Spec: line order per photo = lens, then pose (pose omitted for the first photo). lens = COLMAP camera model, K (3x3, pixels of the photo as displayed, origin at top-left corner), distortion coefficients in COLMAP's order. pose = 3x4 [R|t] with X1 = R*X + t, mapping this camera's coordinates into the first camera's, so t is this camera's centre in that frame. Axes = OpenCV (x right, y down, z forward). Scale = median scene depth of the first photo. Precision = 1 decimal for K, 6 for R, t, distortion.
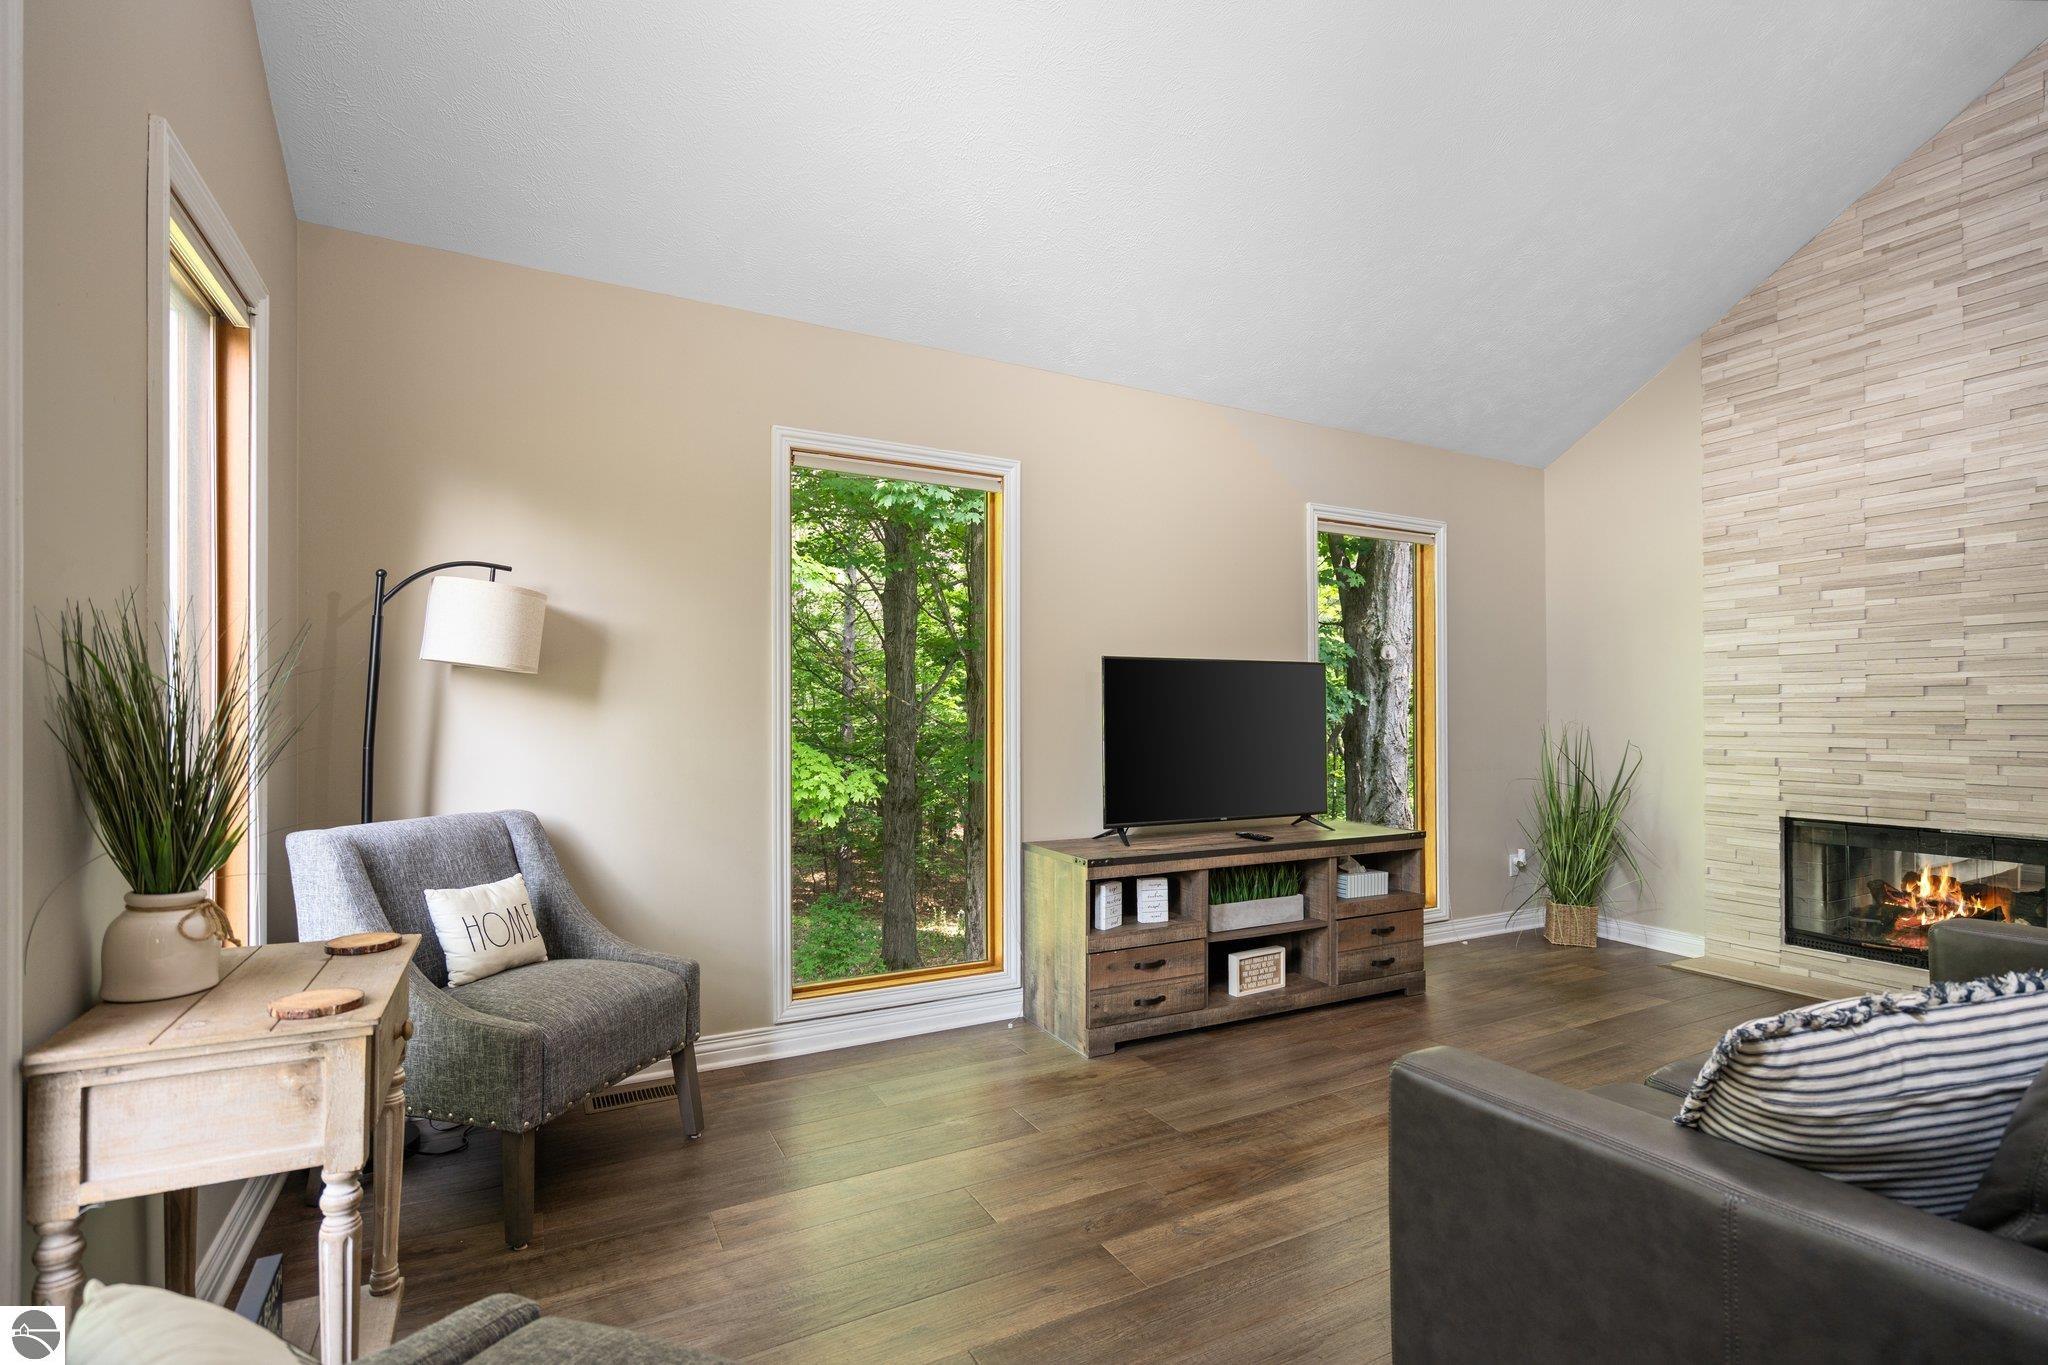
lens RADIAL K [[933.4, 0, 1030.4], [0, 933.4, 683.4], [0, 0, 1]] dist [-0.004509, 0.002175]
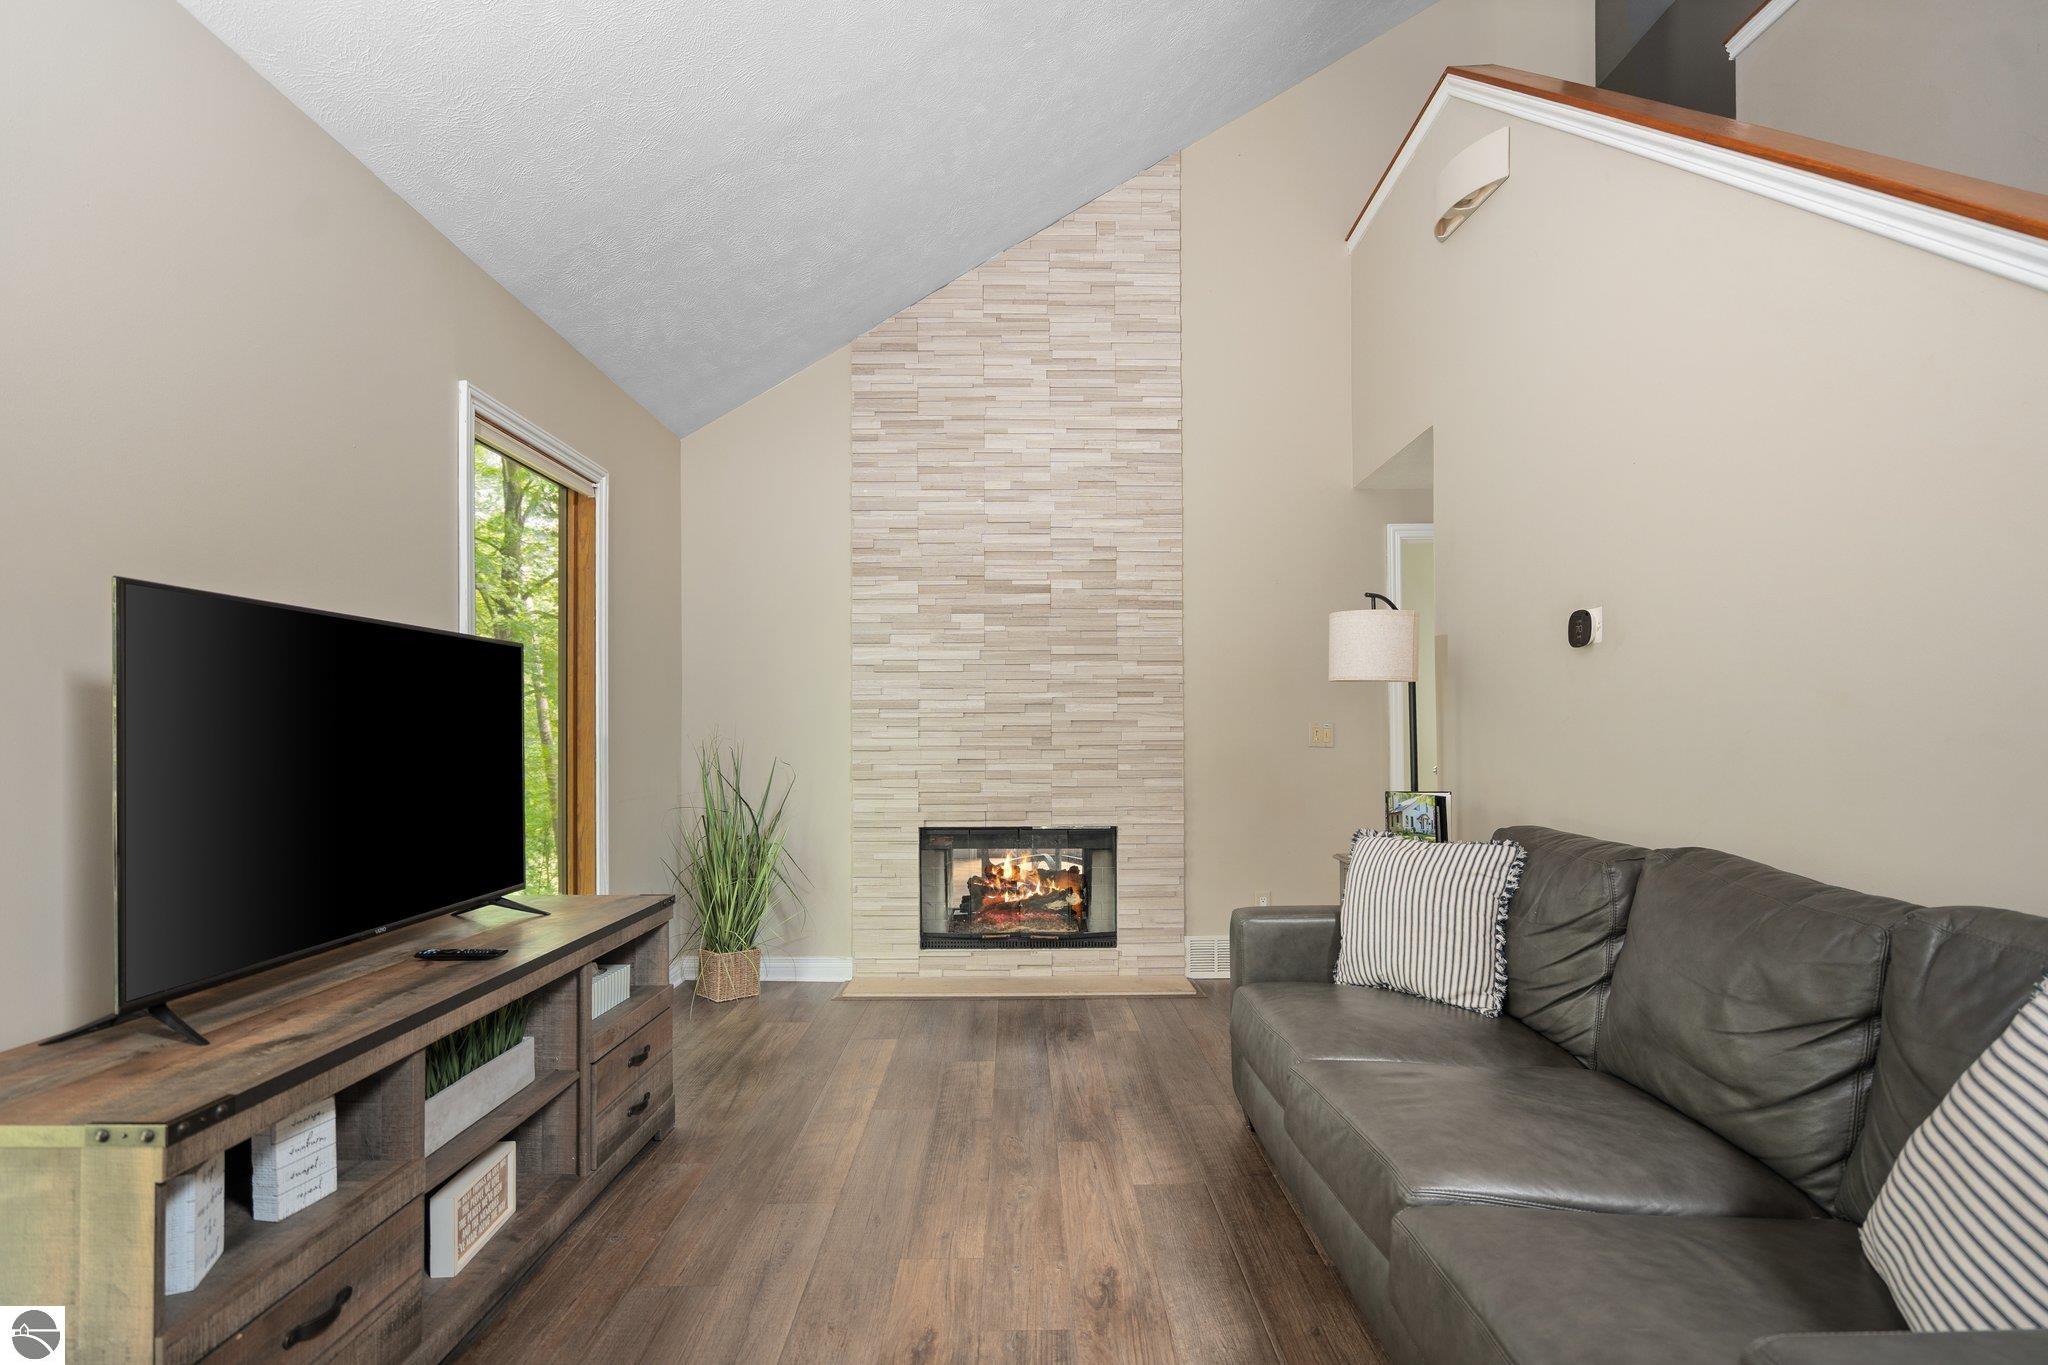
lens RADIAL K [[933.4, 0, 947.9], [0, 933.4, 714.1], [0, 0, 1]] dist [-0.004509, 0.002175]
pose [[0.466487, 0.017760, 0.884349, -0.104180], [-0.026689, 0.999626, -0.005996, 0.023745], [-0.884125, -0.020805, 0.466787, 0.513287]]
